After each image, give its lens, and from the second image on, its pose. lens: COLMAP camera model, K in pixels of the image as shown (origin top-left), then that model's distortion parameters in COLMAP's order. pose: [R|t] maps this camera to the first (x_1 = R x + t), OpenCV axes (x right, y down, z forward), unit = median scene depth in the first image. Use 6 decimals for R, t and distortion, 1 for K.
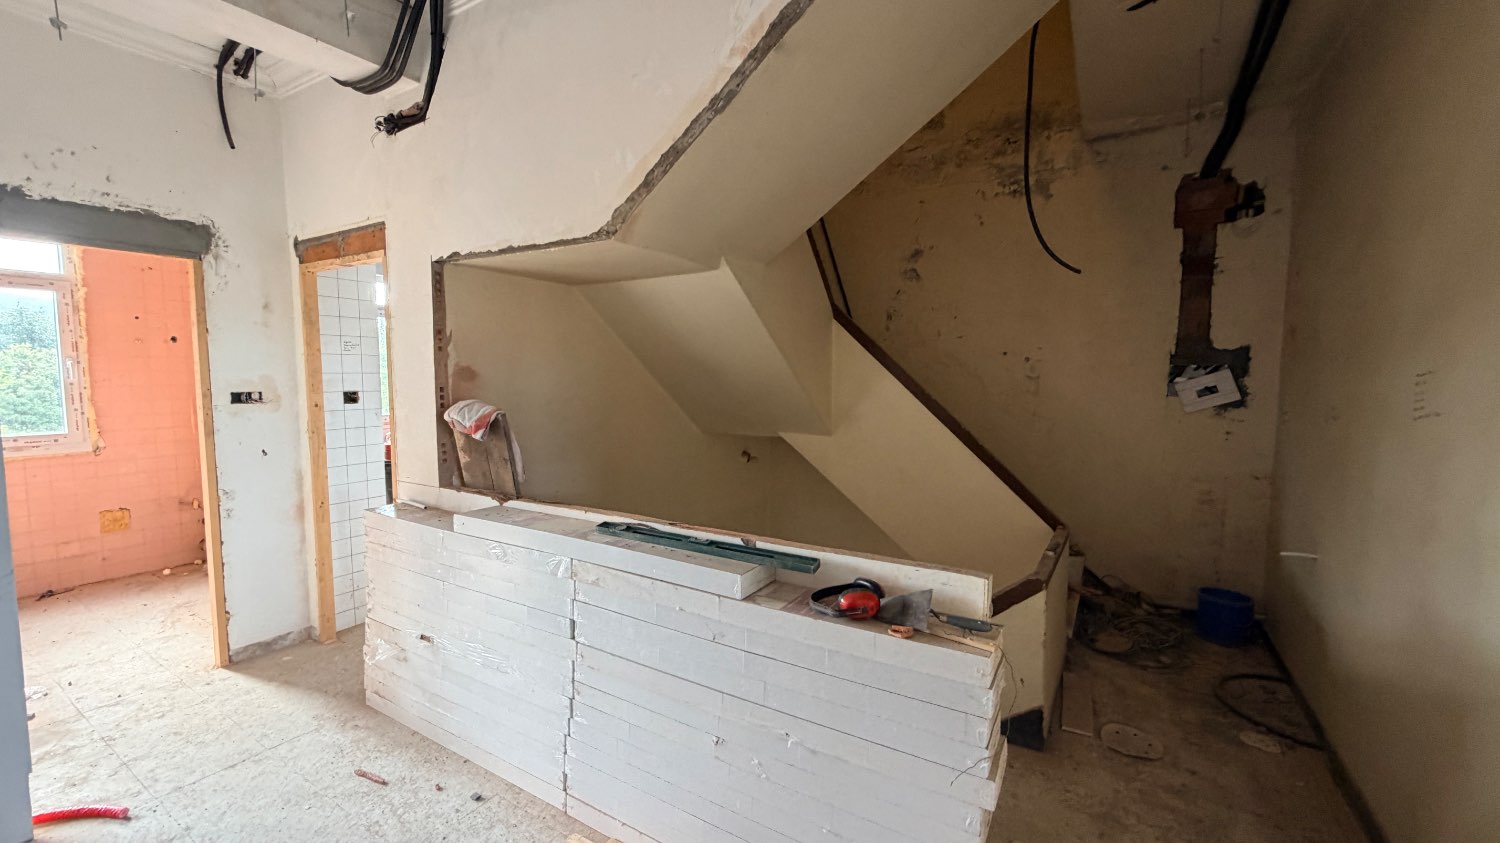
lens RADIAL K [[597.7, 0, 742.5], [0, 597.7, 423.2], [0, 0, 1]] dist [0.001277, 0.000271]
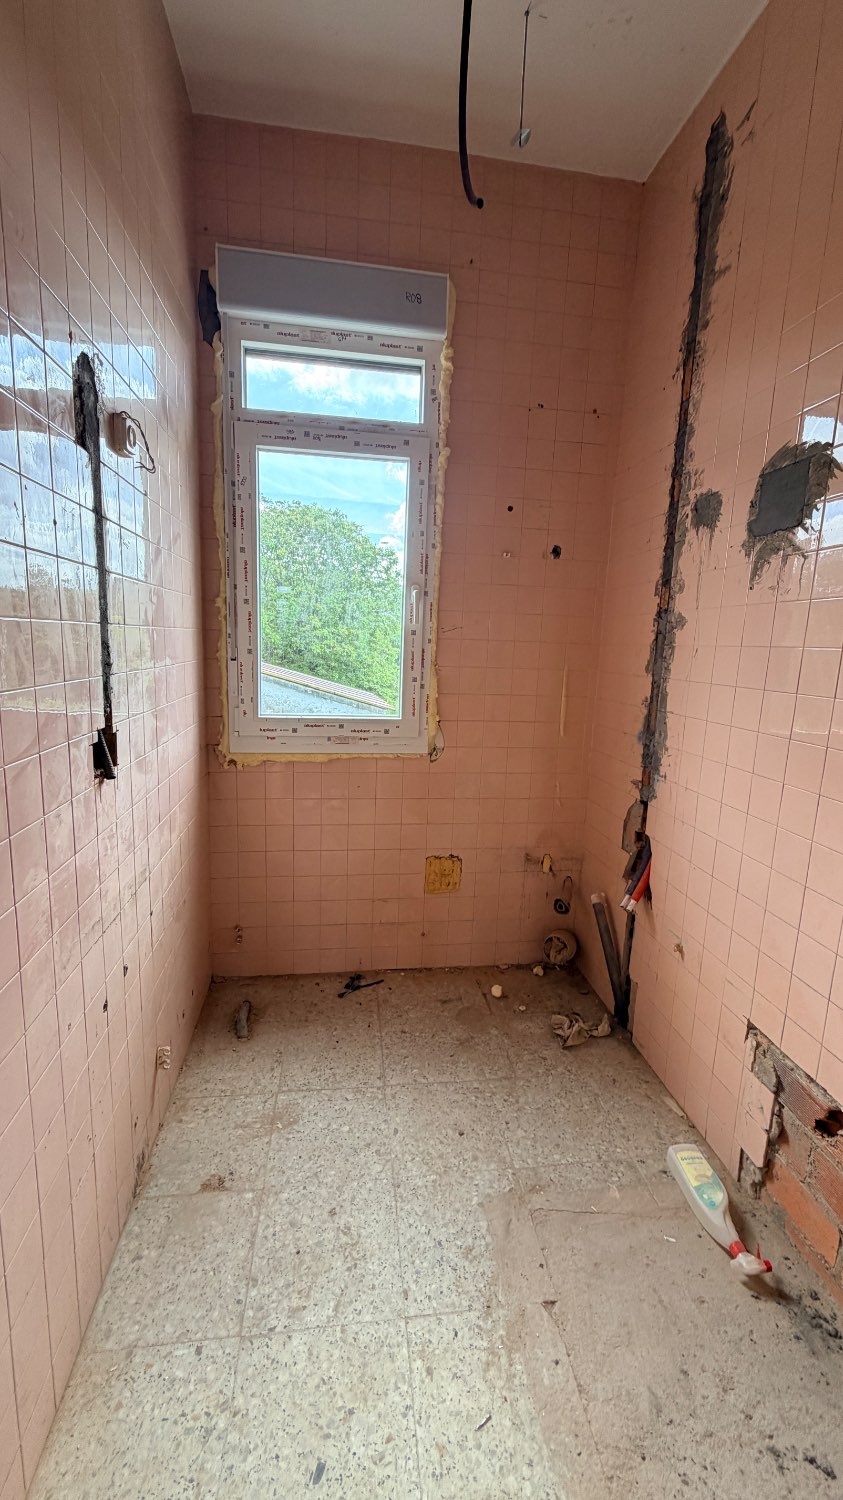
lens RADIAL K [[597.7, 0, 421.5], [0, 597.7, 750.0], [0, 0, 1]] dist [0.001277, 0.000271]
pose [[0.634029, 0.149552, -0.758711, -0.668939], [-0.097590, 0.988751, 0.113344, -0.021092], [0.767127, 0.002179, 0.641492, 0.640855]]
